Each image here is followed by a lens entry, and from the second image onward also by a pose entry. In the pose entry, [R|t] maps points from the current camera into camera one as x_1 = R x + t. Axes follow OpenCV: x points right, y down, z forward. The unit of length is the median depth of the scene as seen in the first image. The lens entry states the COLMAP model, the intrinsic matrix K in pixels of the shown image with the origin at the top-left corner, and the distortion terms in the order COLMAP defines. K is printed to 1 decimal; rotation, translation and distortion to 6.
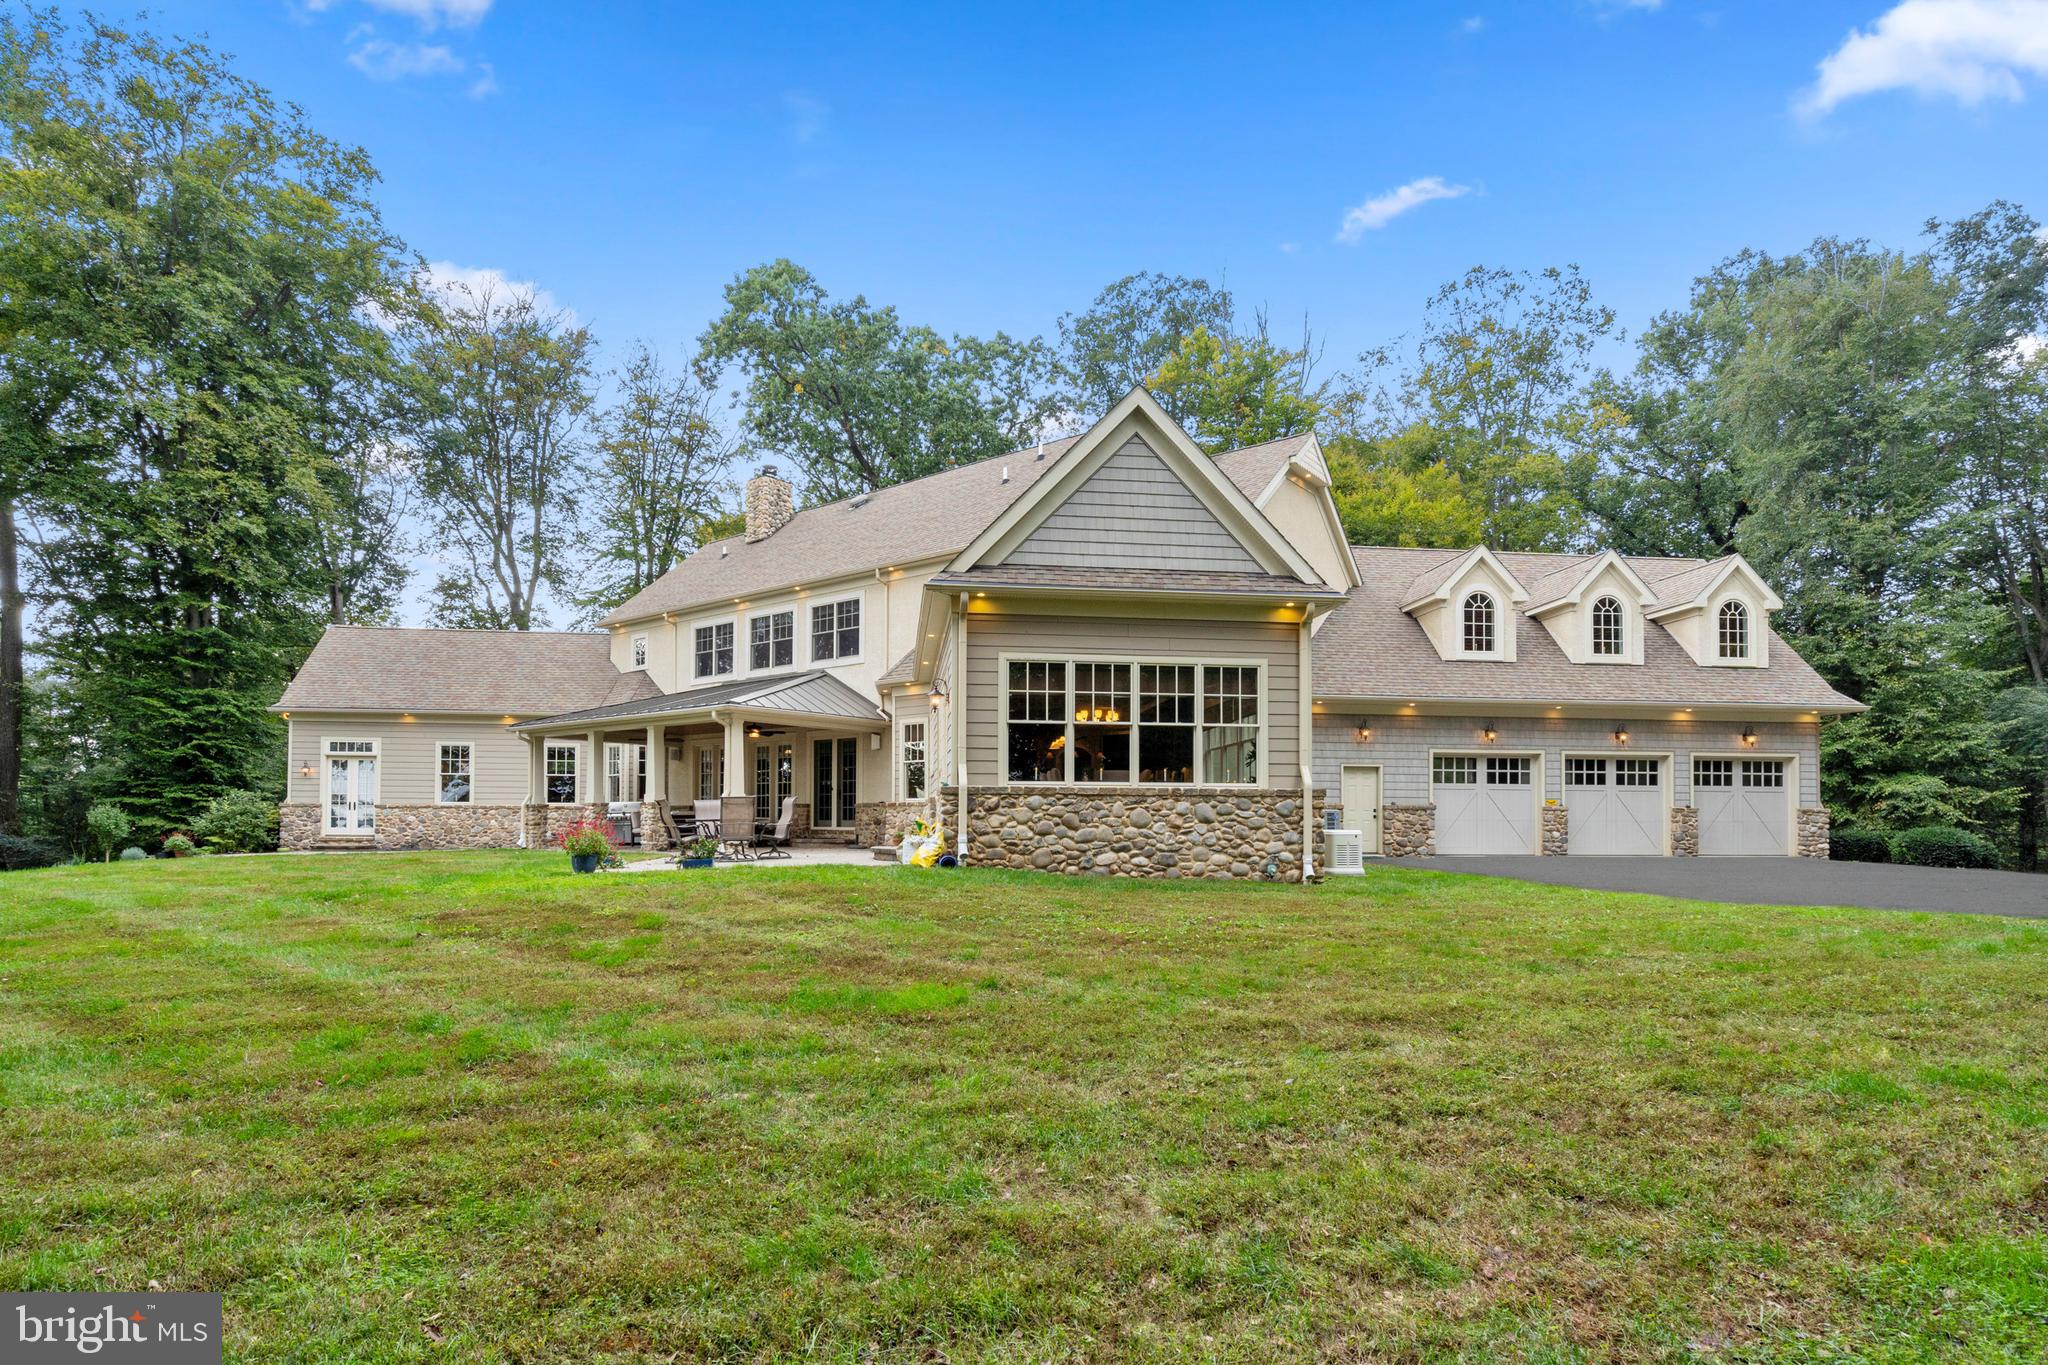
lens RADIAL K [[1055.0, 0, 1015.3], [0, 1055.0, 809.9], [0, 0, 1]] dist [-0.001191, 0.002838]
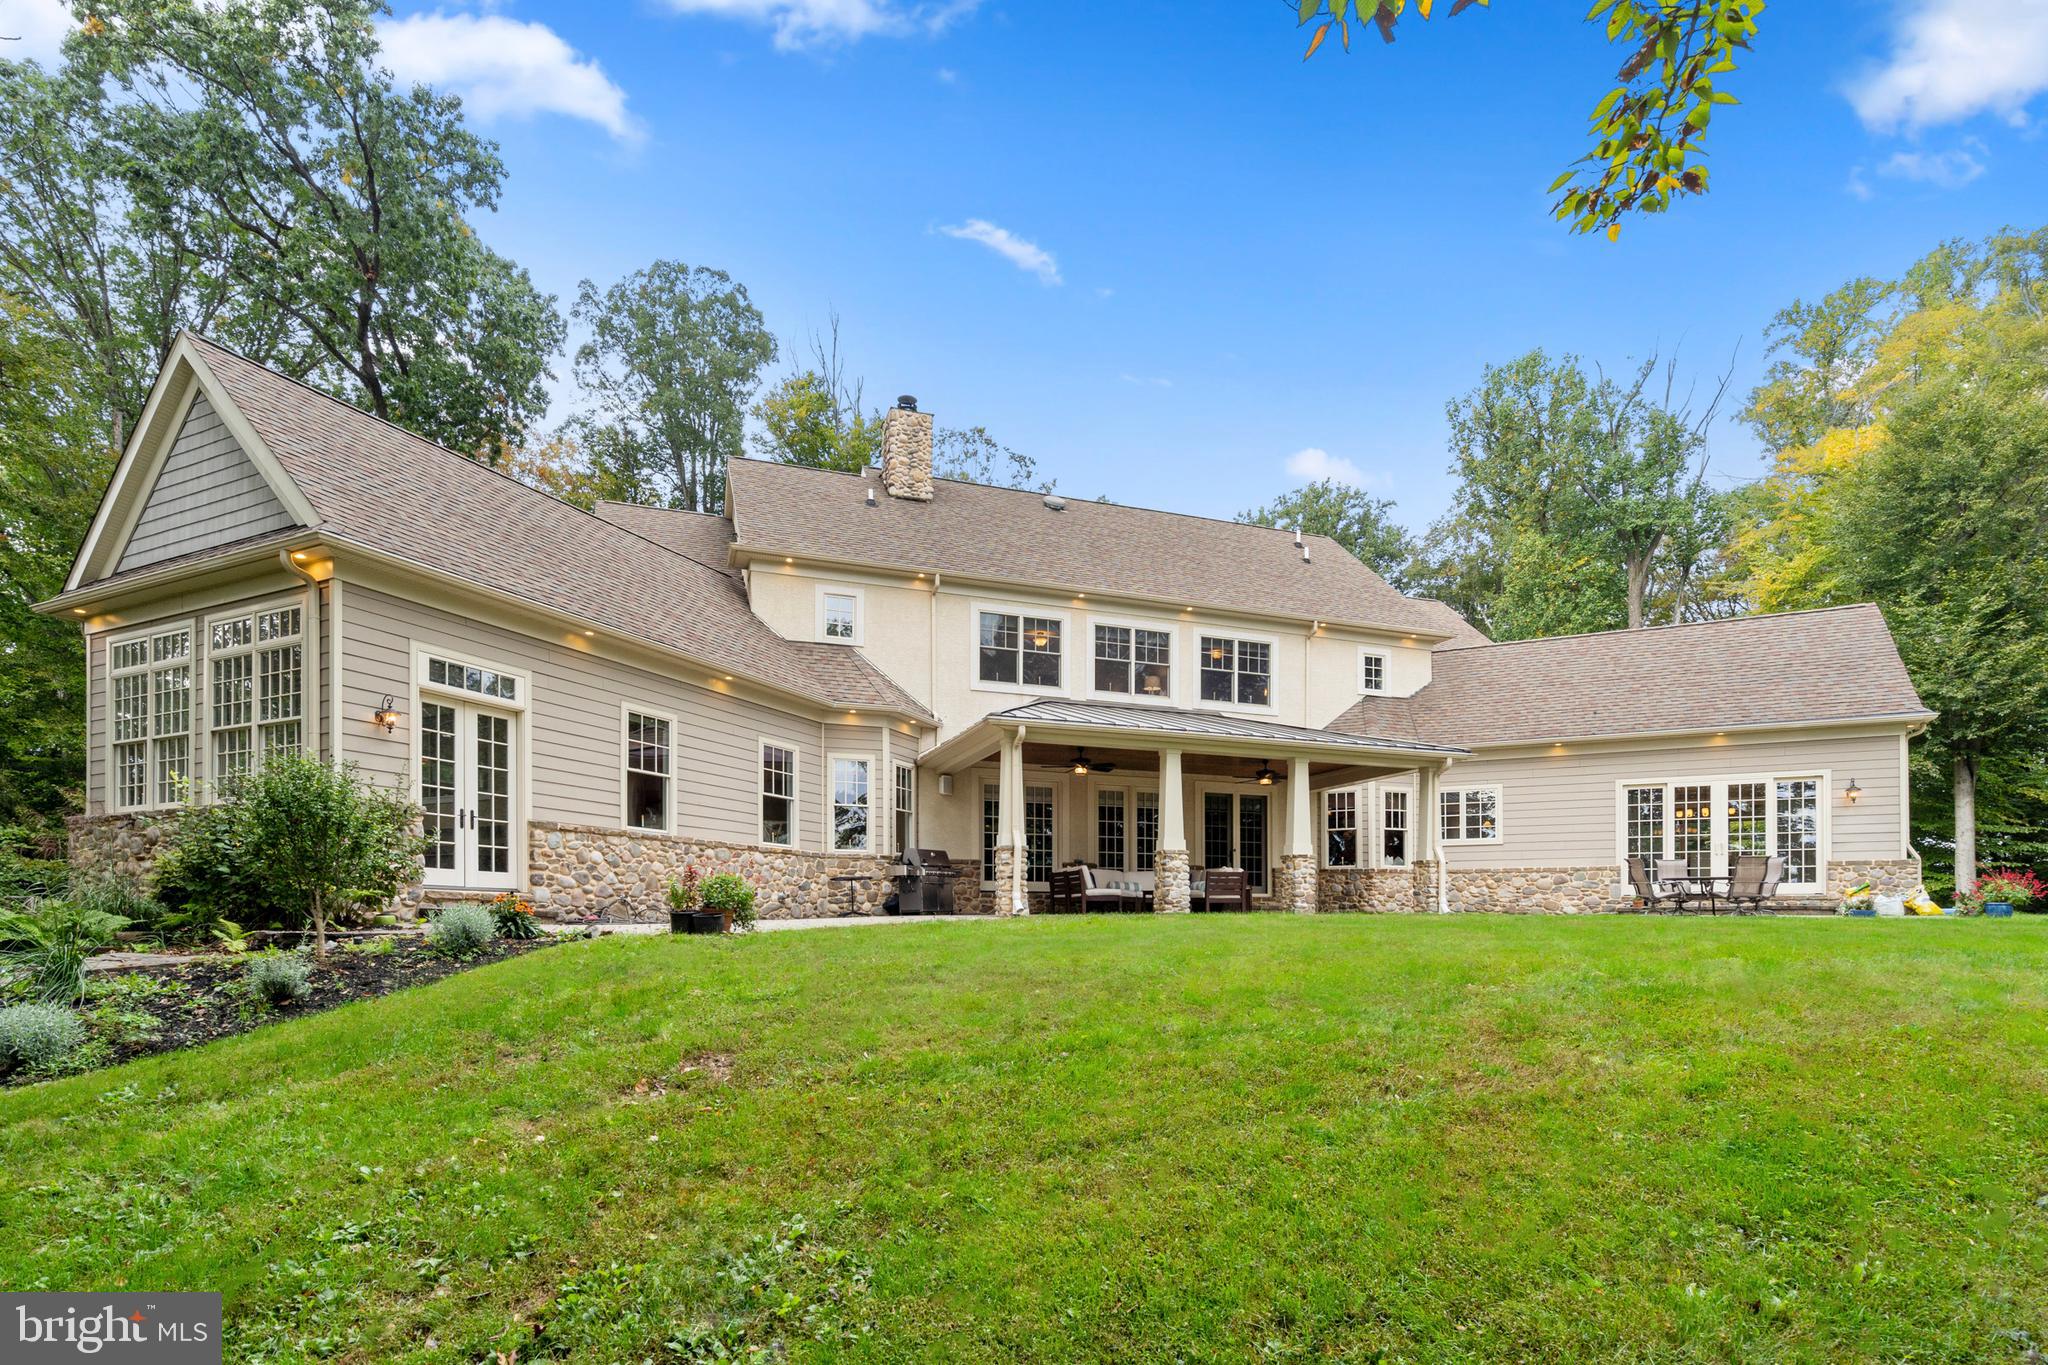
lens RADIAL K [[1055.0, 0, 1020.0], [0, 1055.0, 925.6], [0, 0, 1]] dist [-0.001191, 0.002838]
pose [[0.524959, -0.000576, 0.851128, -0.997946], [-0.013176, 0.999874, 0.008803, 0.037174], [-0.851026, -0.015836, 0.524885, 0.670905]]
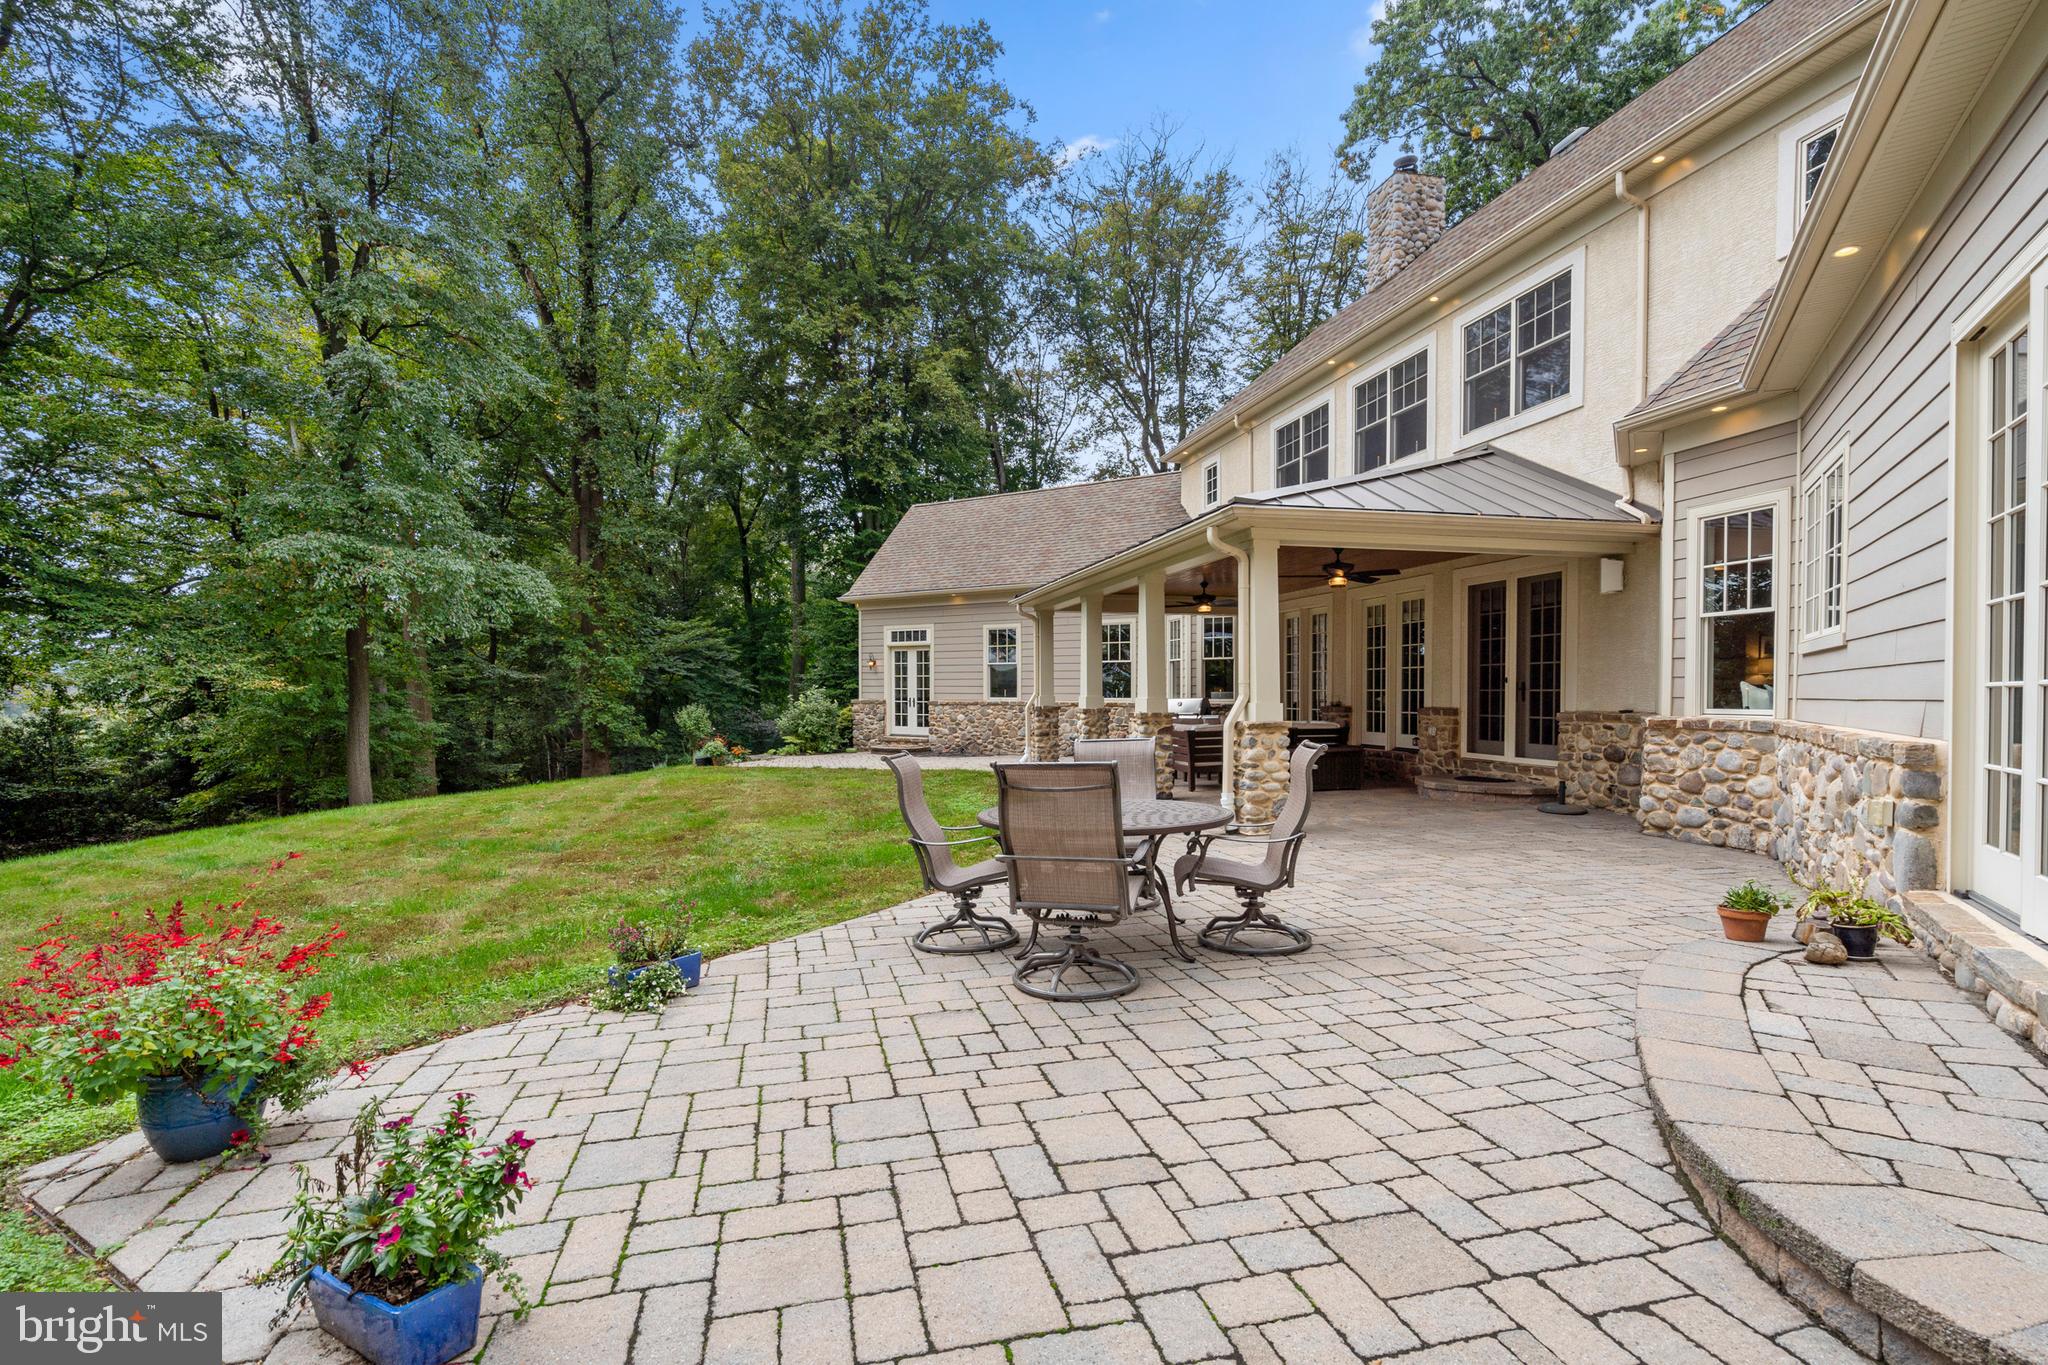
lens RADIAL K [[944.7, 0, 1000.1], [0, 944.7, 710.1], [0, 0, 1]] dist [0.002167, 0.000571]
pose [[0.773306, 0.007010, -0.633995, -0.073331], [0.012990, 0.999554, 0.026897, -0.020372], [0.633900, -0.029035, 0.772870, 0.491440]]
